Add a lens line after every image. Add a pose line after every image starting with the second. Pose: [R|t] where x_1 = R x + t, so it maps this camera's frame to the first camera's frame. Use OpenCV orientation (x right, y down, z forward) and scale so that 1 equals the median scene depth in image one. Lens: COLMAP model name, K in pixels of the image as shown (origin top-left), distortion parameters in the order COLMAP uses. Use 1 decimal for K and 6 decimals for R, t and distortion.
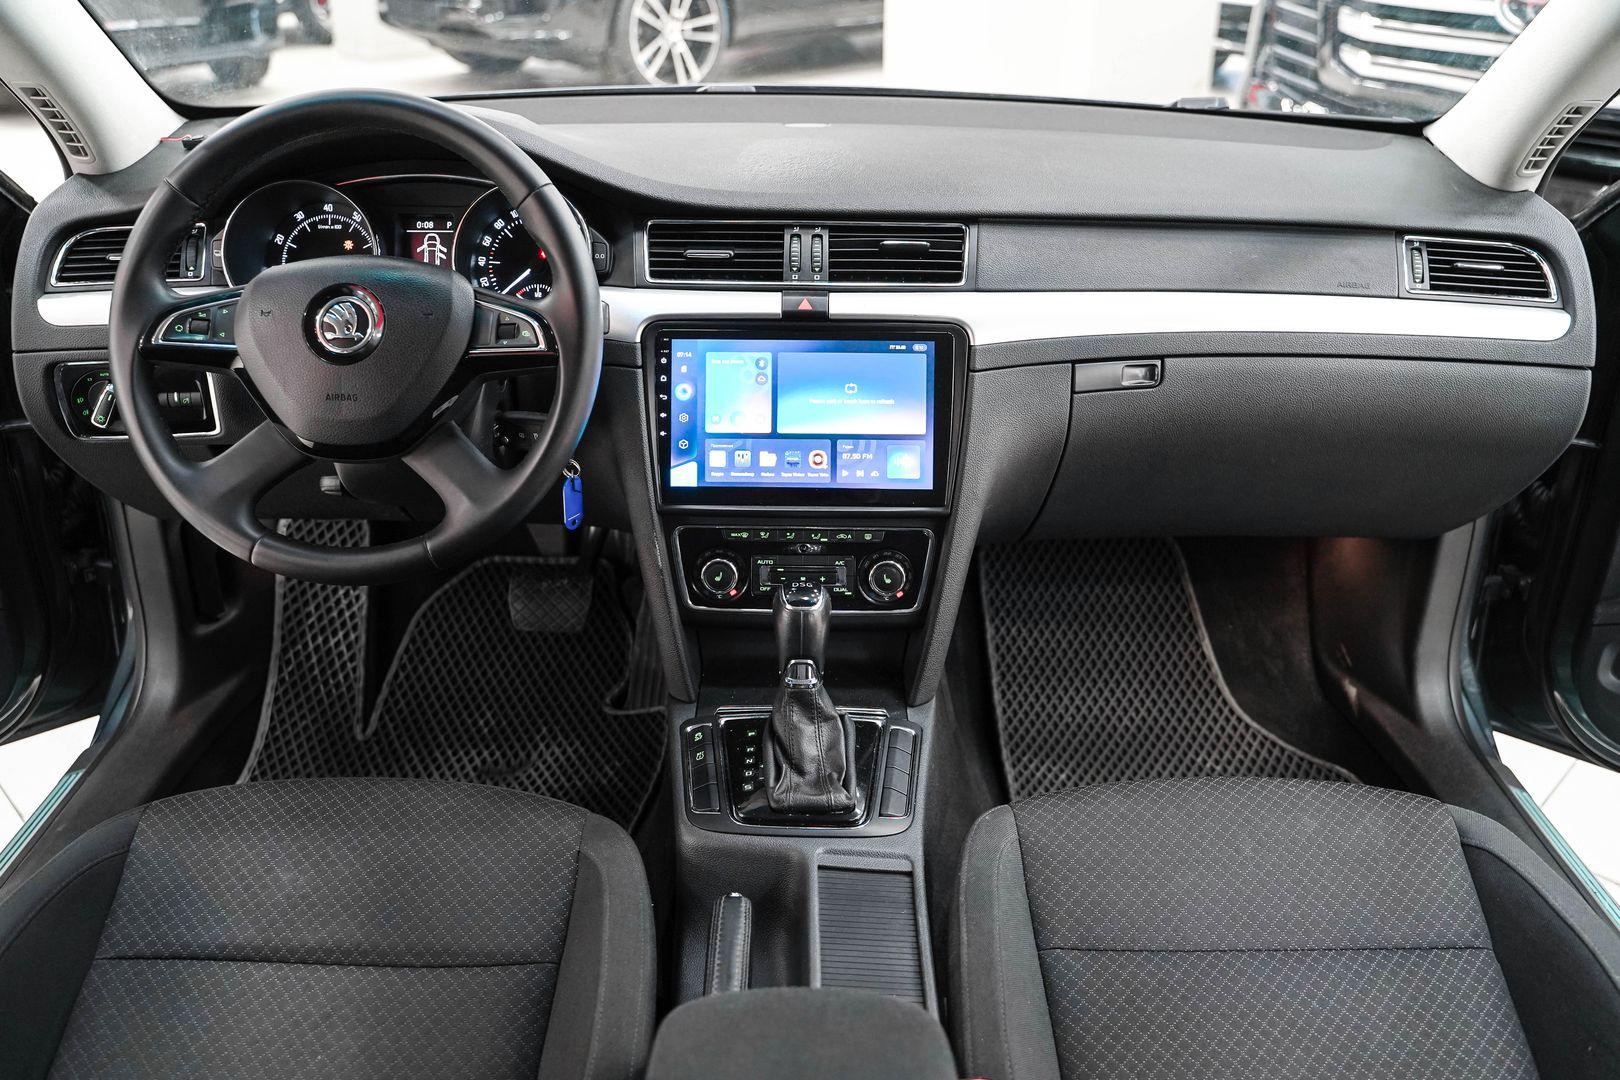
lens RADIAL K [[1345.5, 0, 810.0], [0, 1345.5, 540.0], [0, 0, 1]] dist [-0.101857, 0.090261]
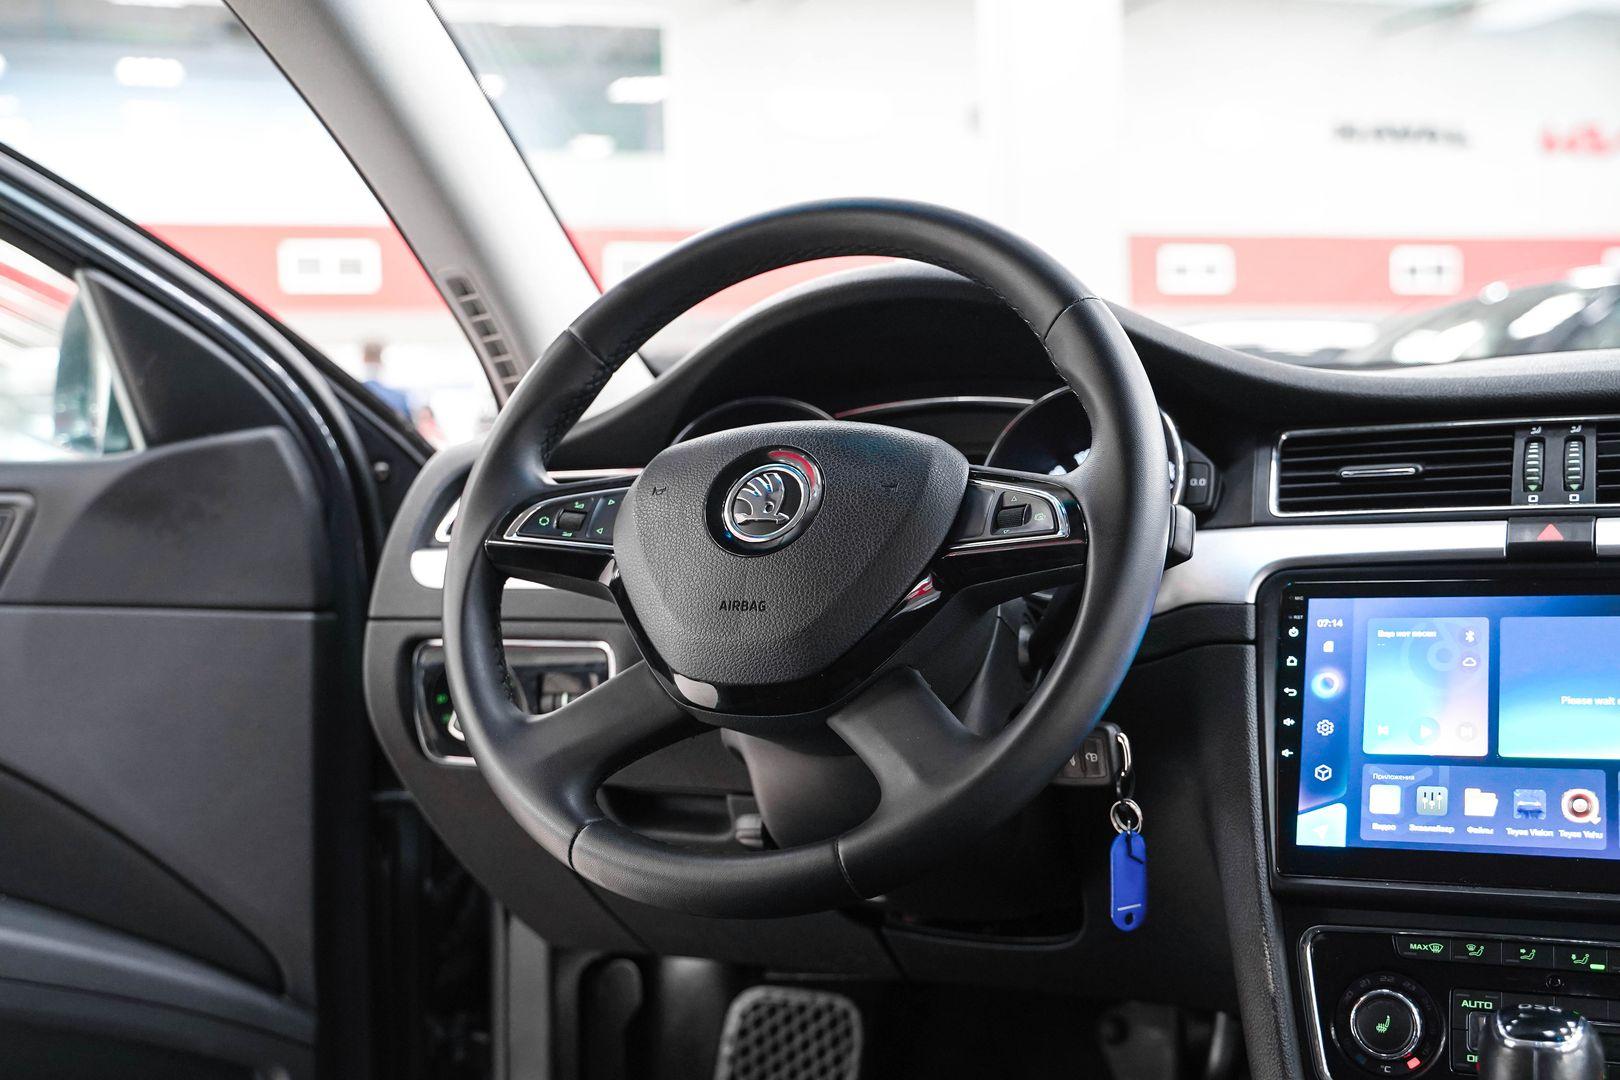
lens RADIAL K [[1845.4, 0, 810.0], [0, 1845.4, 540.0], [0, 0, 1]] dist [-0.028936, -0.005766]
pose [[0.906309, -0.032981, -0.421327, 0.039196], [-0.144229, 0.912958, -0.381714, 0.165238], [0.397243, 0.406718, 0.822665, 0.239998]]
